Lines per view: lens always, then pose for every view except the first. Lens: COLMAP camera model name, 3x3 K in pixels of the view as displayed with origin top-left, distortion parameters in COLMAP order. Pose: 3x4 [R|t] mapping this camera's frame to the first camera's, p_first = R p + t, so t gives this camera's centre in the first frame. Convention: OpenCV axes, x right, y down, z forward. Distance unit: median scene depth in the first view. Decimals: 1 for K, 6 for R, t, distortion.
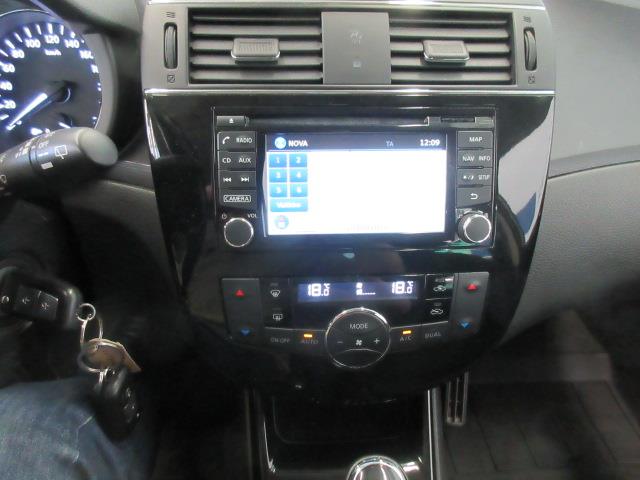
lens RADIAL K [[476.4, 0, 320.0], [0, 476.4, 240.0], [0, 0, 1]] dist [0.005245, -0.001540]
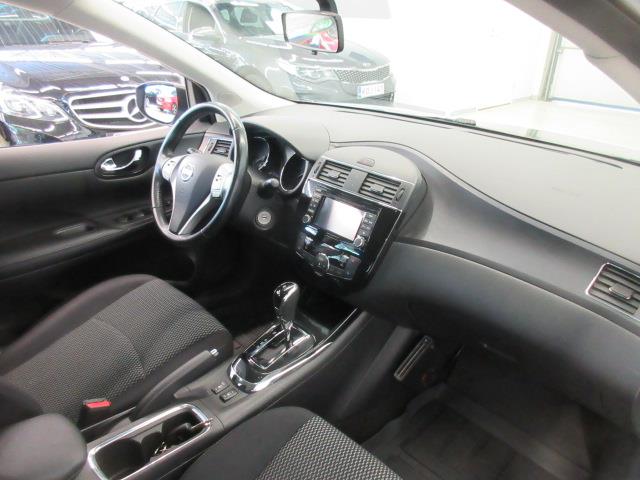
lens RADIAL K [[476.4, 0, 320.0], [0, 476.4, 240.0], [0, 0, 1]] dist [0.005245, -0.001540]
pose [[0.640344, 0.315419, -0.700336, 2.283799], [-0.458058, 0.888729, -0.018552, 0.133145], [0.616557, 0.332674, 0.713572, -1.324205]]
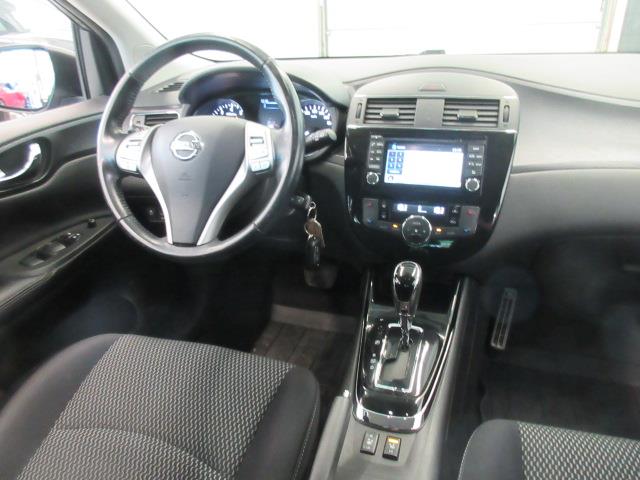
lens RADIAL K [[476.4, 0, 320.0], [0, 476.4, 240.0], [0, 0, 1]] dist [0.005245, -0.001540]
pose [[0.925944, 0.104026, -0.363052, 0.506118], [-0.172740, 0.971522, -0.162191, 0.732446], [0.335841, 0.212894, 0.917544, -1.310896]]
